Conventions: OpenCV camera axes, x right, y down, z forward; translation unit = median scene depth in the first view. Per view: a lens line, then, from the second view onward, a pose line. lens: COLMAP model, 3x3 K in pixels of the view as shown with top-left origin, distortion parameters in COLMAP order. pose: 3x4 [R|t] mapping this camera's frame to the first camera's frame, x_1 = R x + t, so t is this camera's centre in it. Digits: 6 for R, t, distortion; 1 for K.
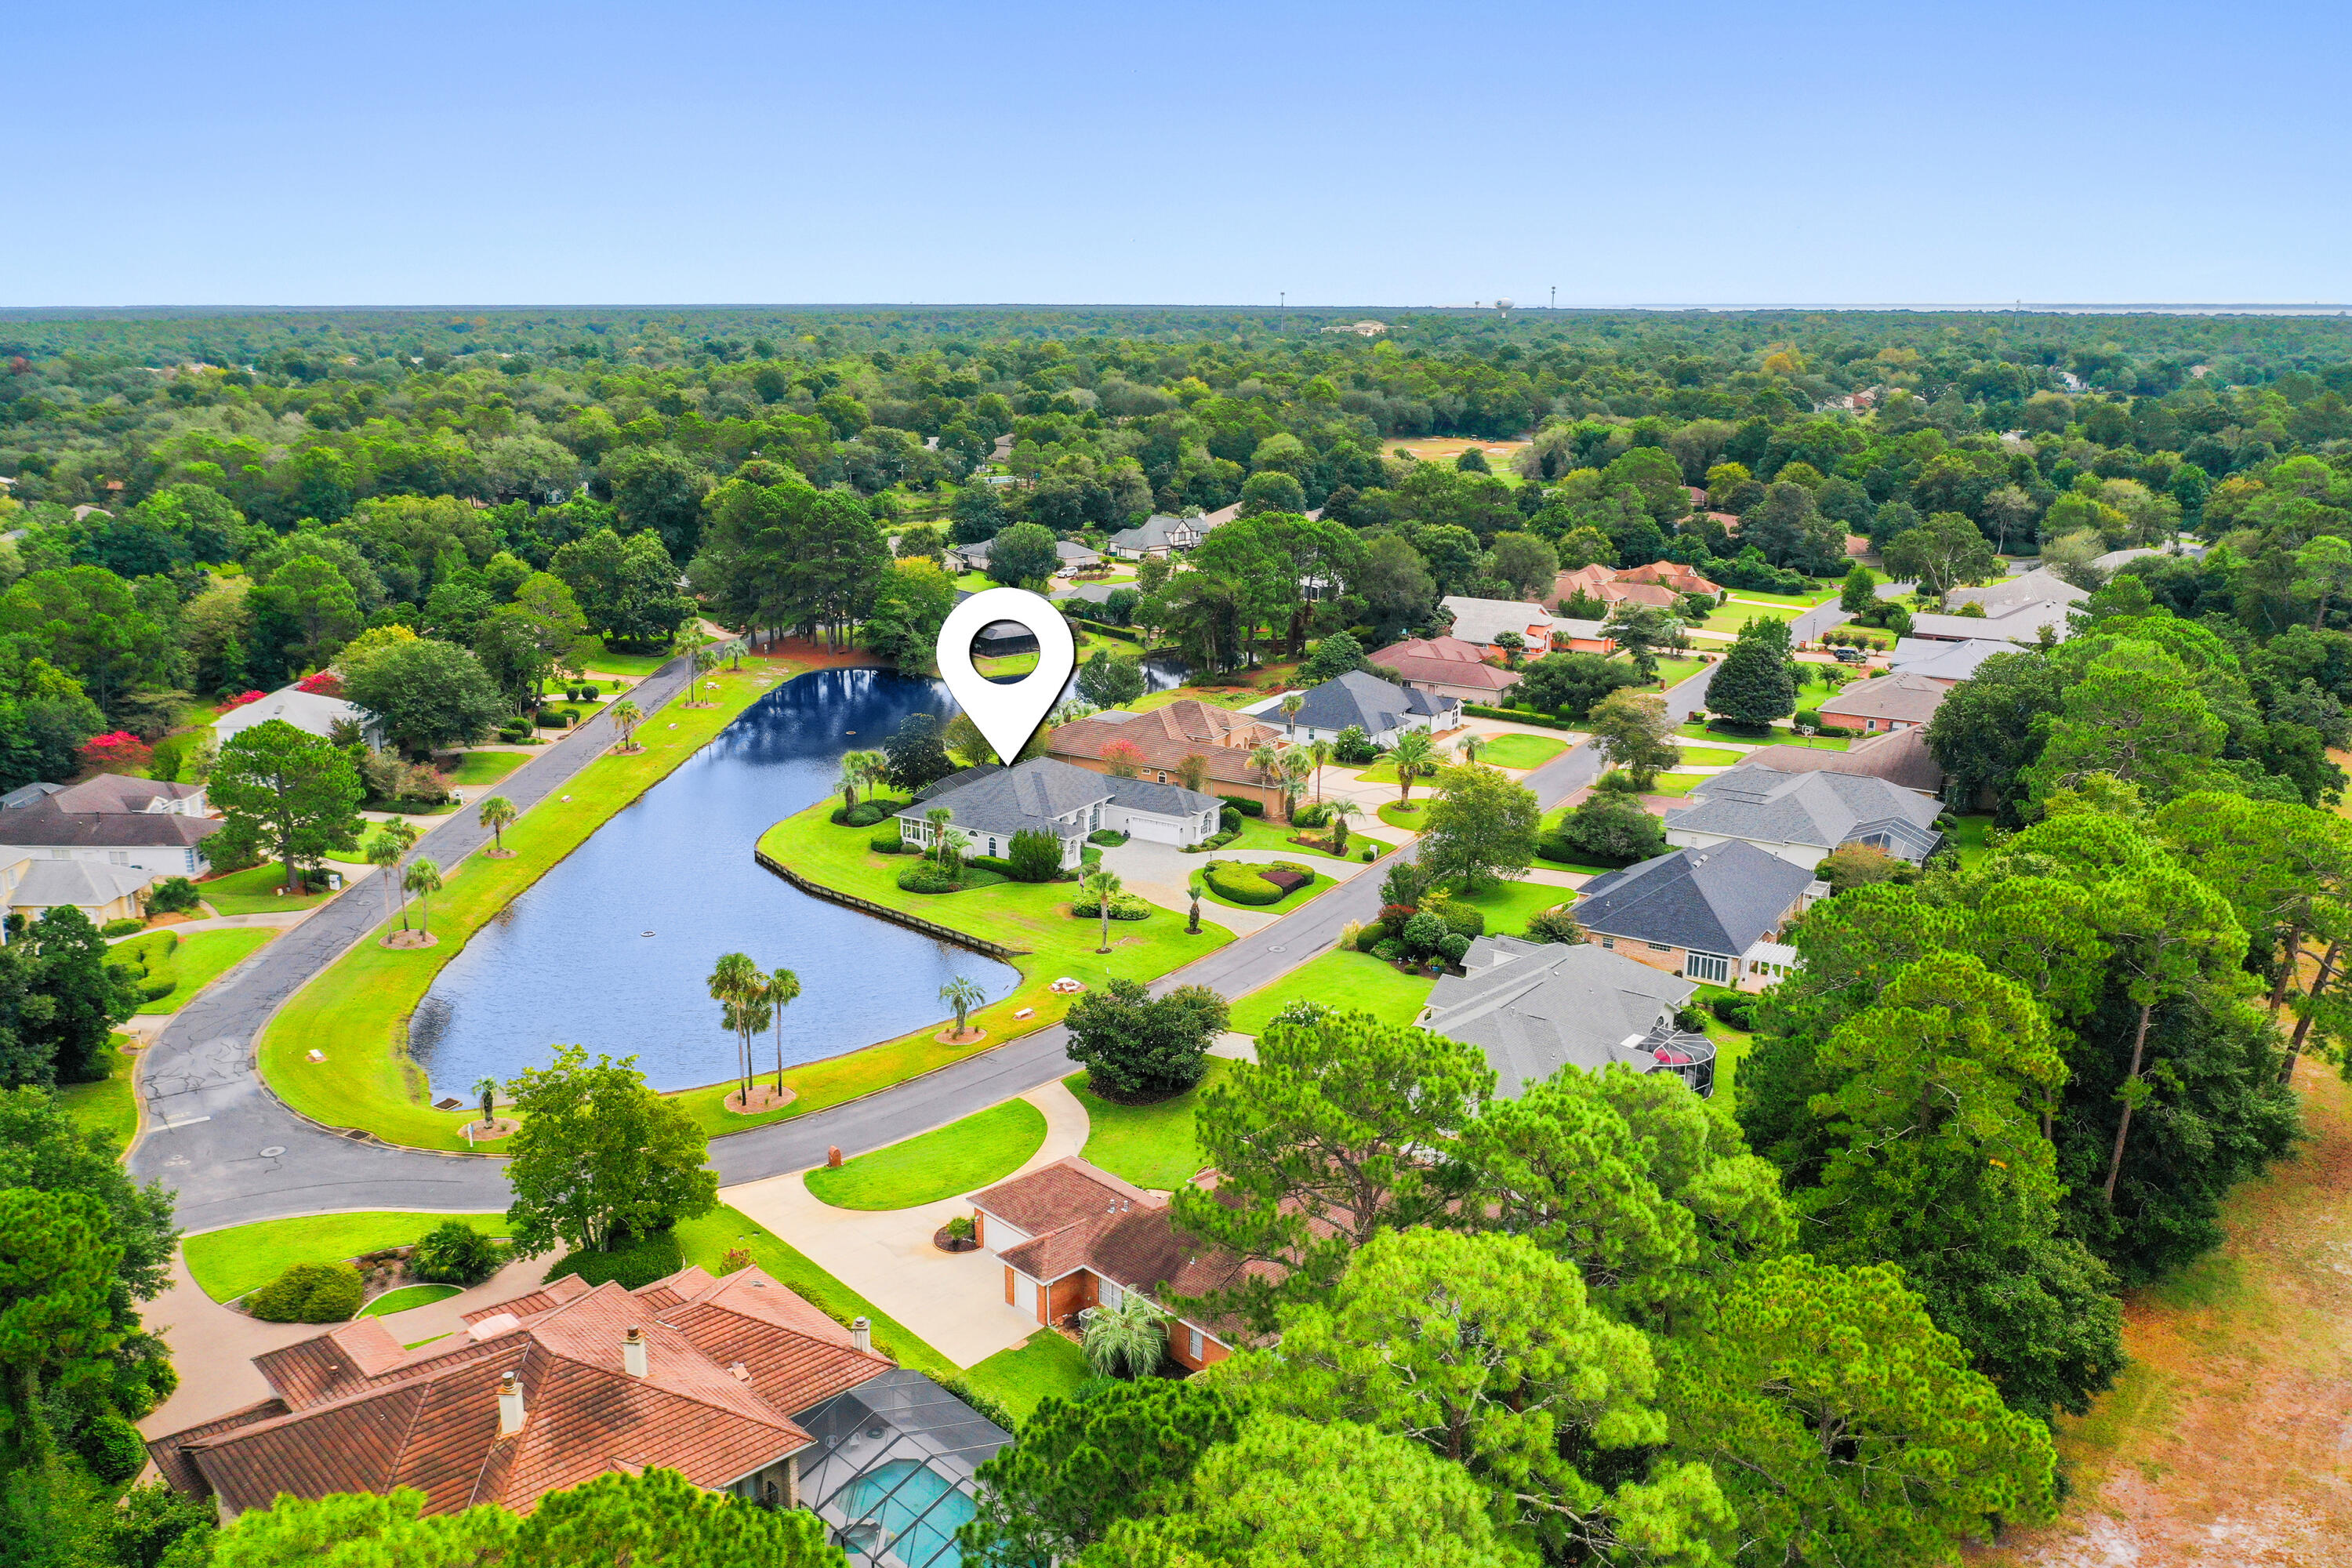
lens RADIAL K [[1827.4, 0, 1187.1], [0, 1827.4, 780.2], [0, 0, 1]] dist [-0.009115, -0.005479]
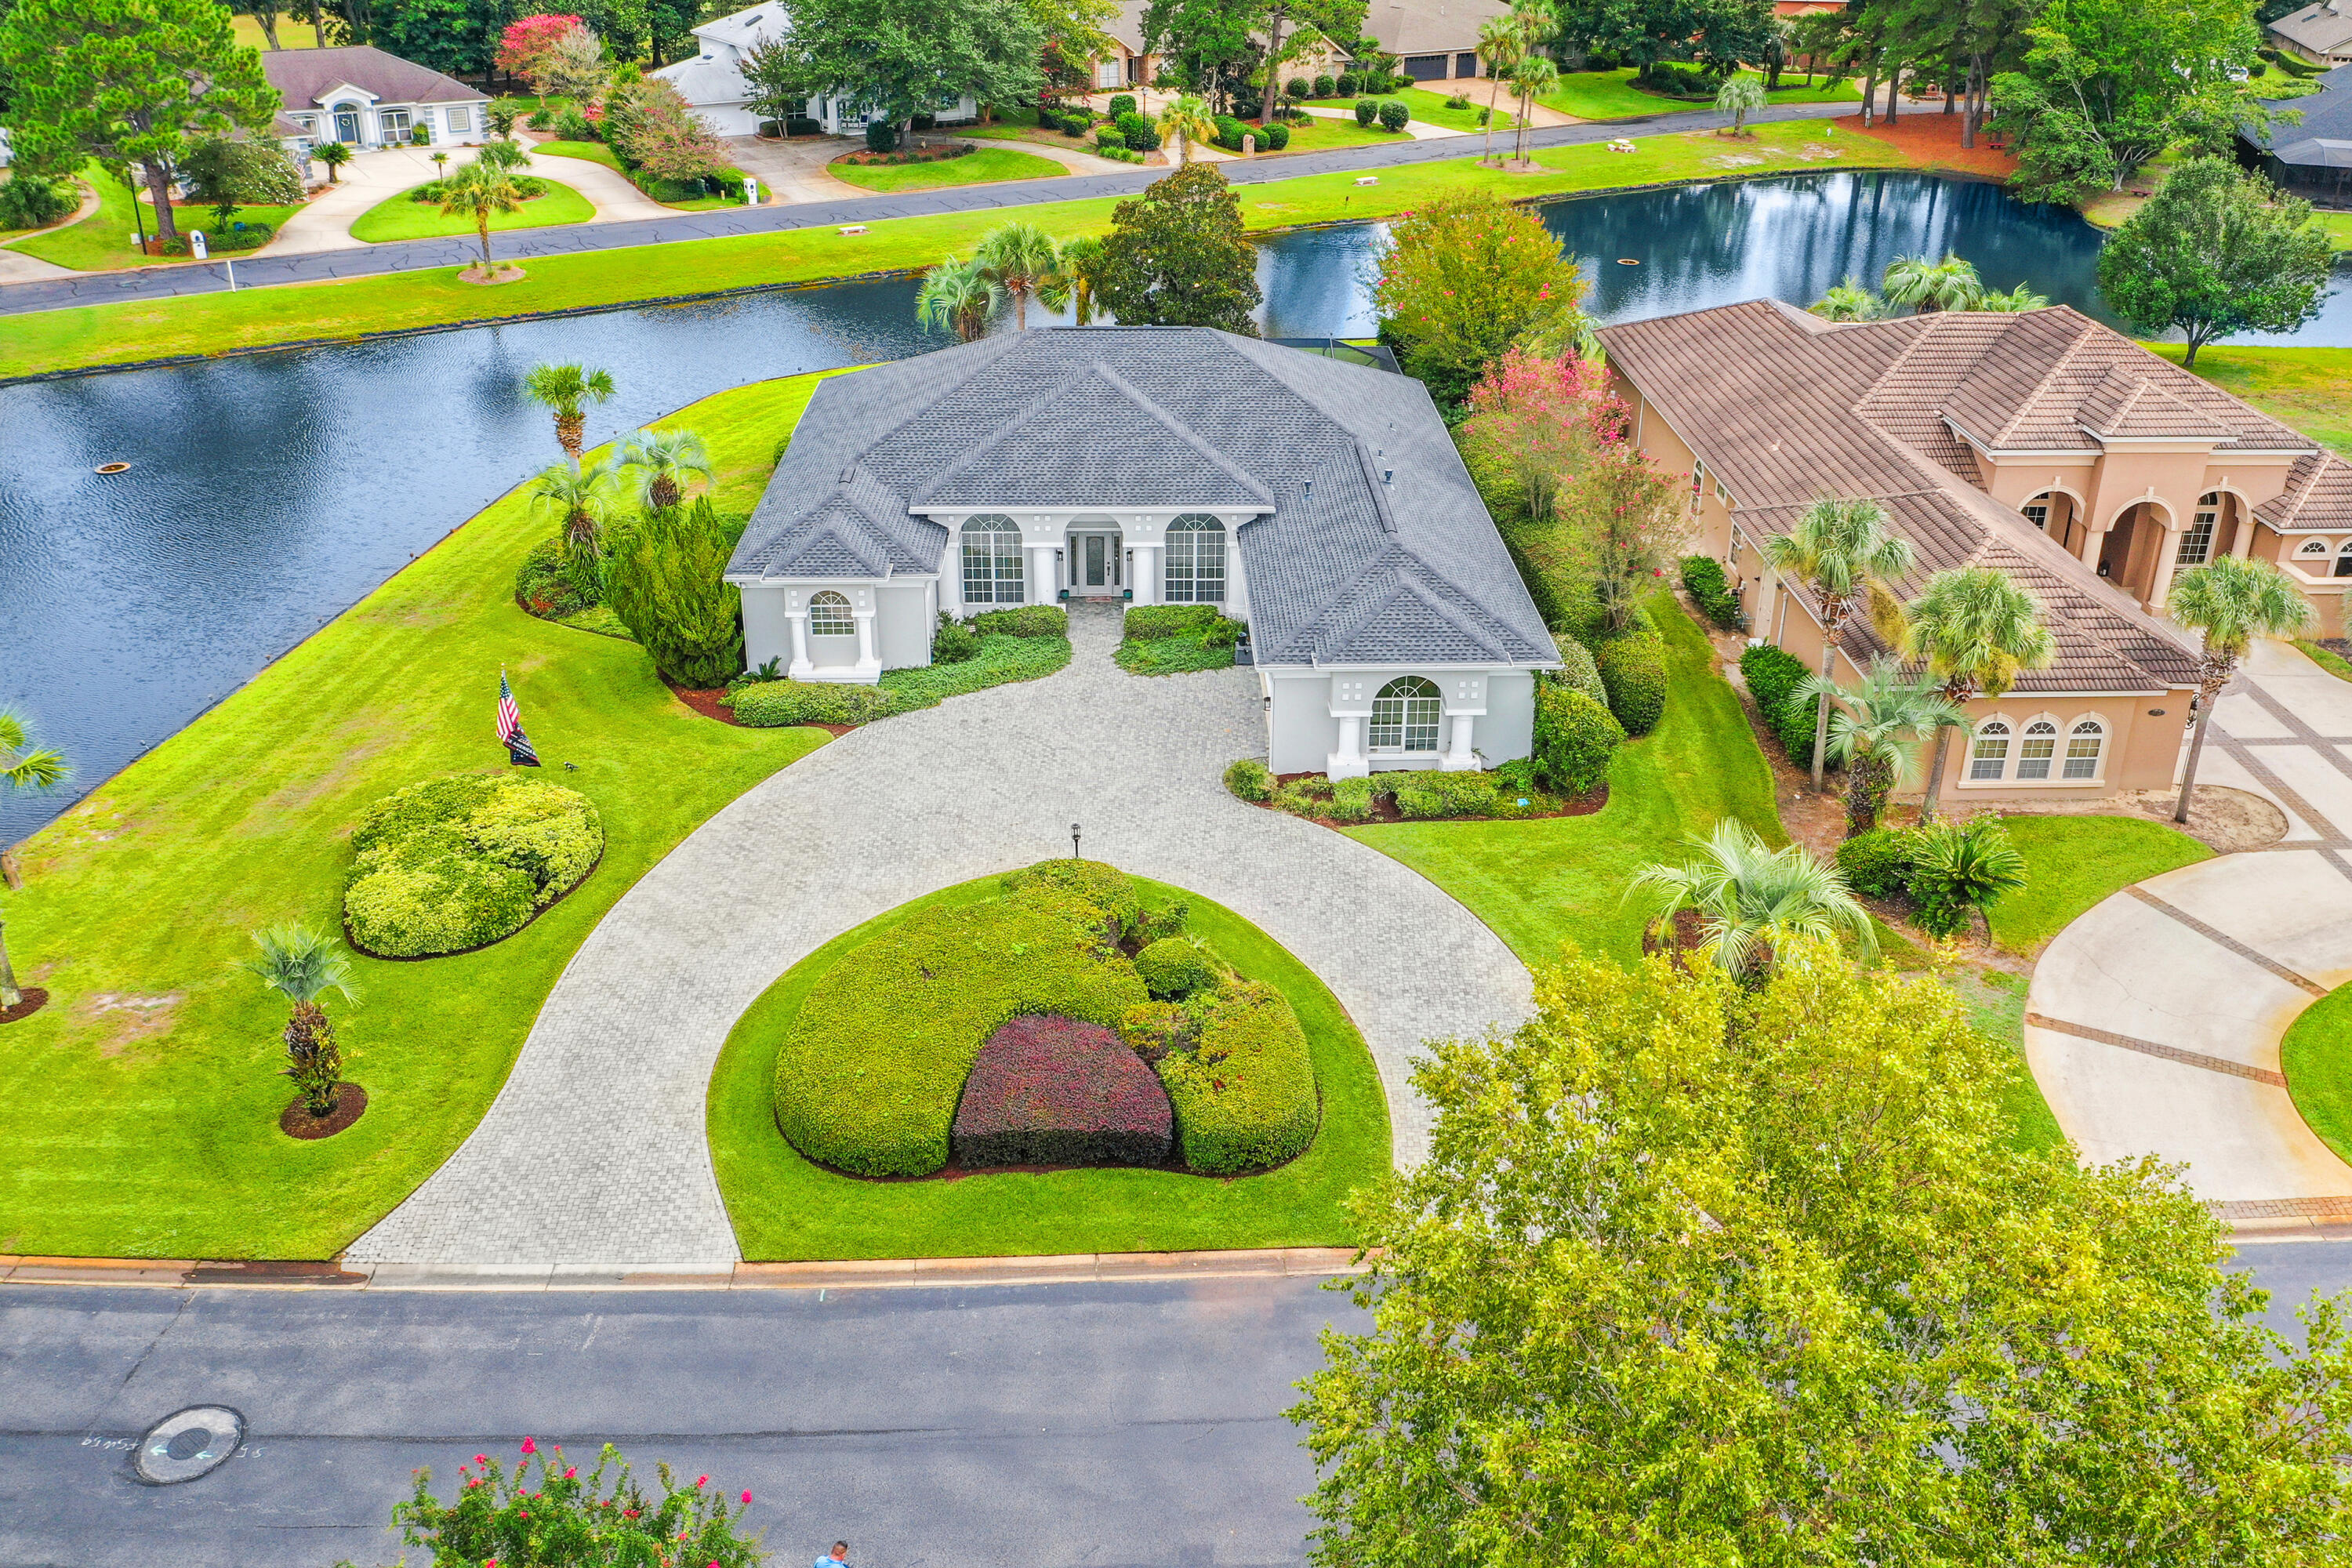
lens RADIAL K [[1942.9, 0, 1255.8], [0, 1942.9, 618.2], [0, 0, 1]] dist [-0.014811, 0.000666]
pose [[0.568435, 0.327720, -0.754640, 0.181694], [-0.224308, 0.944225, 0.241091, -0.045347], [0.791560, 0.032227, 0.610241, 0.764320]]
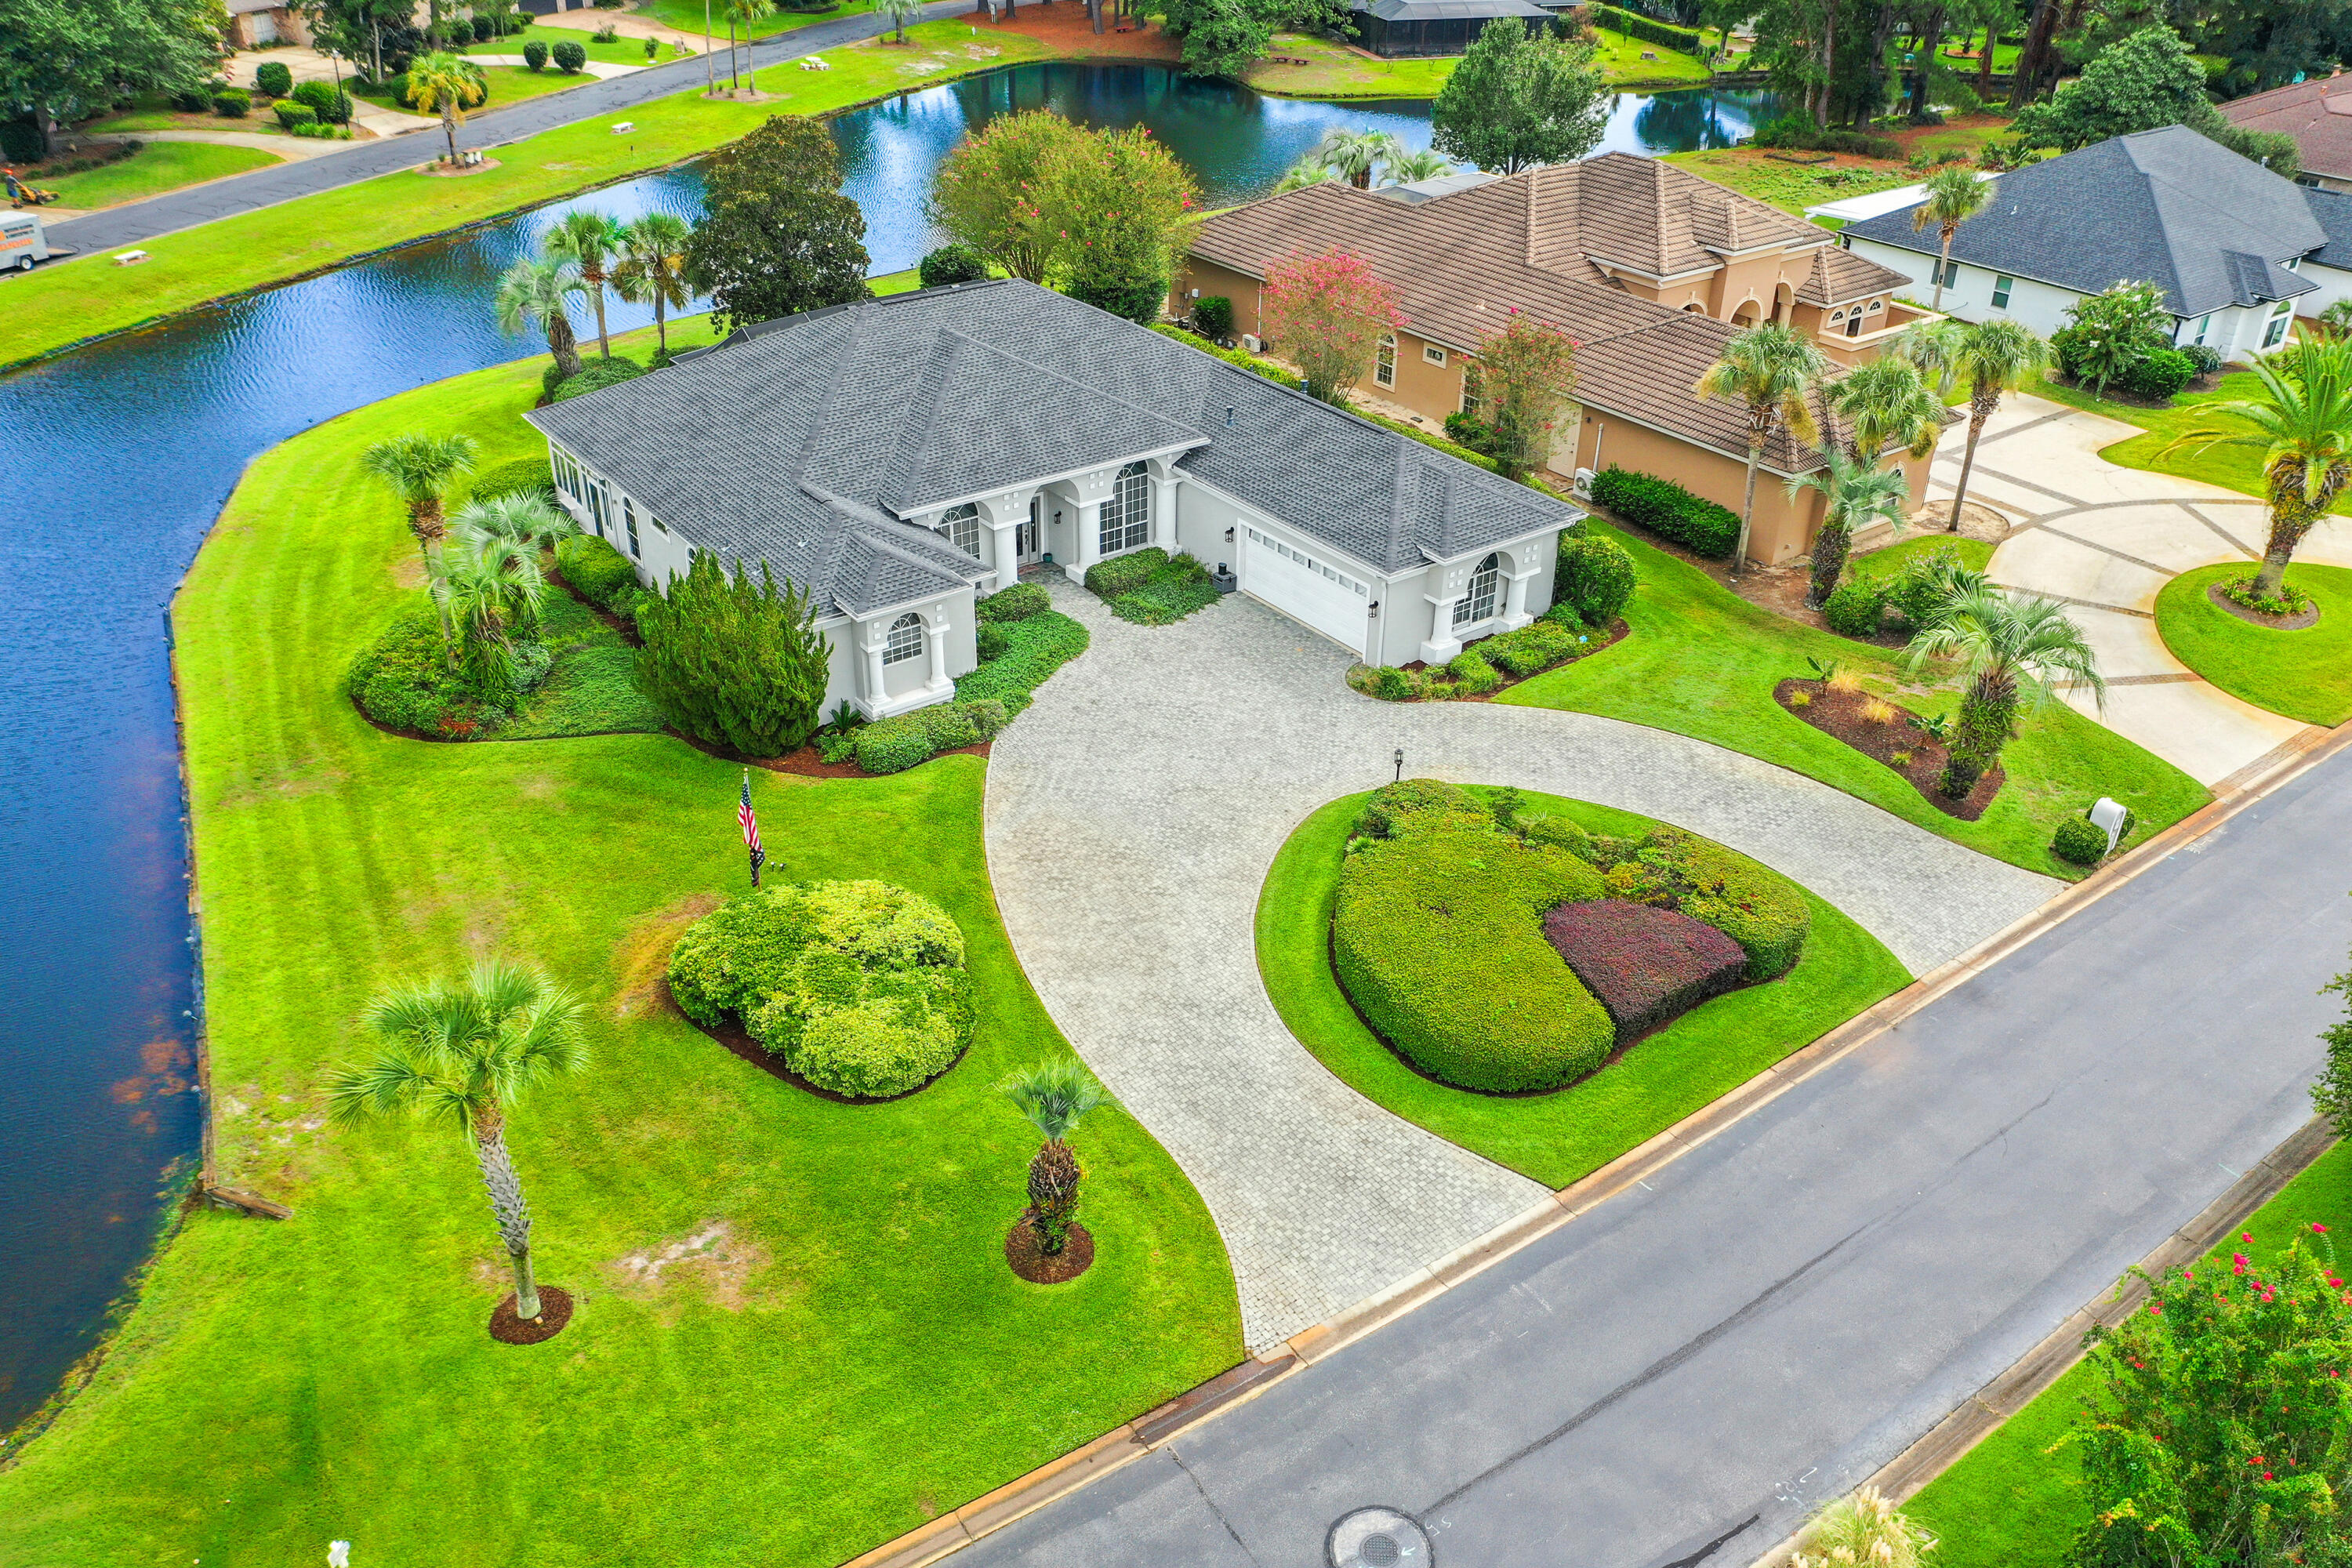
lens RADIAL K [[1827.4, 0, 1187.1], [0, 1827.4, 780.2], [0, 0, 1]] dist [-0.009115, -0.005479]
pose [[0.927792, 0.197394, -0.316602, 0.058419], [-0.105002, 0.952426, 0.286111, -0.022341], [0.358017, -0.232208, 0.904380, 0.674883]]
